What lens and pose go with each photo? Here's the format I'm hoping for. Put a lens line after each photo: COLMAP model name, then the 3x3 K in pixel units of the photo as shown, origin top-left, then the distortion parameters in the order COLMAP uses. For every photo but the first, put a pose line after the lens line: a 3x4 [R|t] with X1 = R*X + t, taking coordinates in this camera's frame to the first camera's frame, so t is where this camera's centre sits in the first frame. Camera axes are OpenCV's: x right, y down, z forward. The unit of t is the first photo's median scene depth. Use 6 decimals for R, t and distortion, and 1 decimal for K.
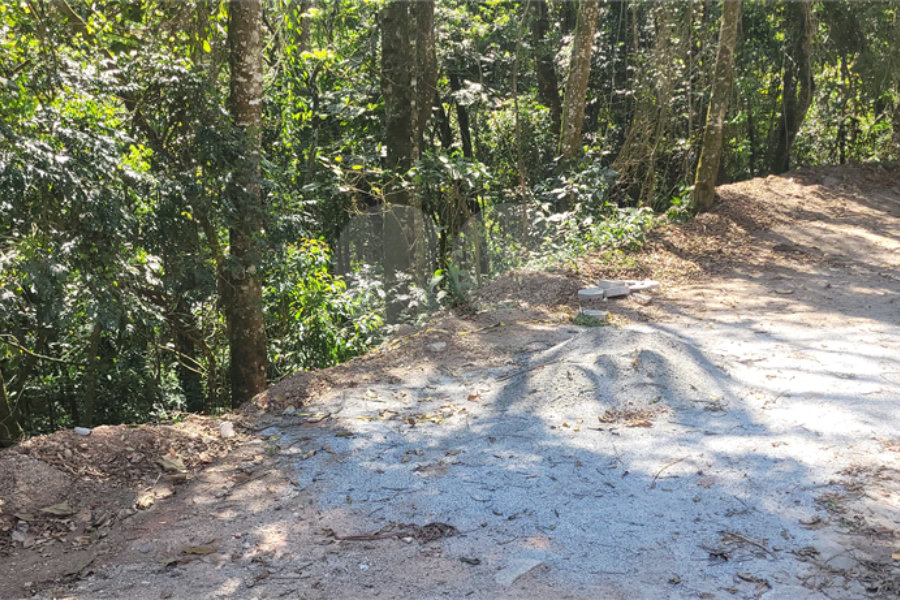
lens RADIAL K [[1052.1, 0, 450.0], [0, 1052.1, 288.7], [0, 0, 1]] dist [0.072284, -0.070730]
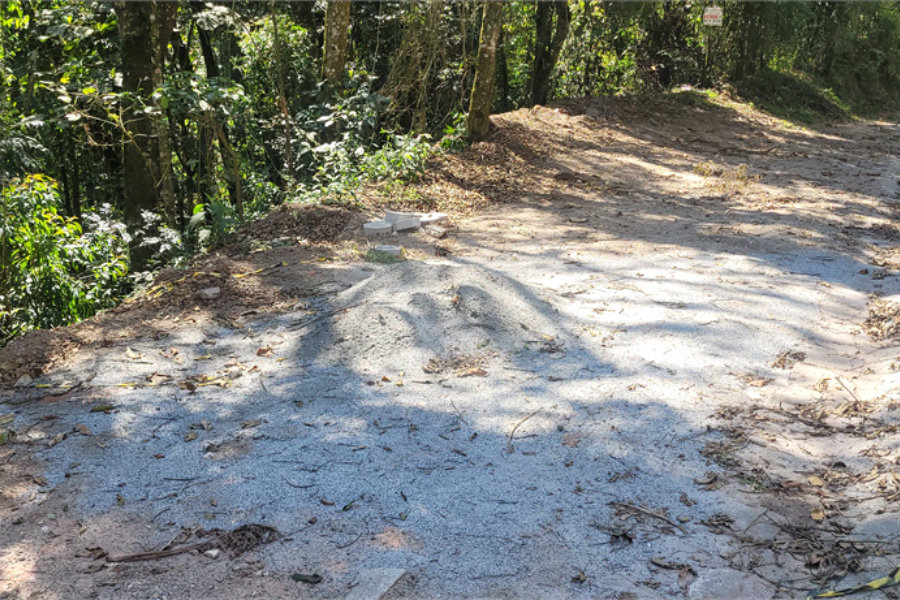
lens RADIAL K [[1052.1, 0, 450.0], [0, 1052.1, 288.7], [0, 0, 1]] dist [0.072284, -0.070730]
pose [[0.970393, -0.039409, 0.238296, -0.026779], [0.026768, 0.998069, 0.056052, 0.010156], [-0.240045, -0.048014, 0.969574, 0.143942]]
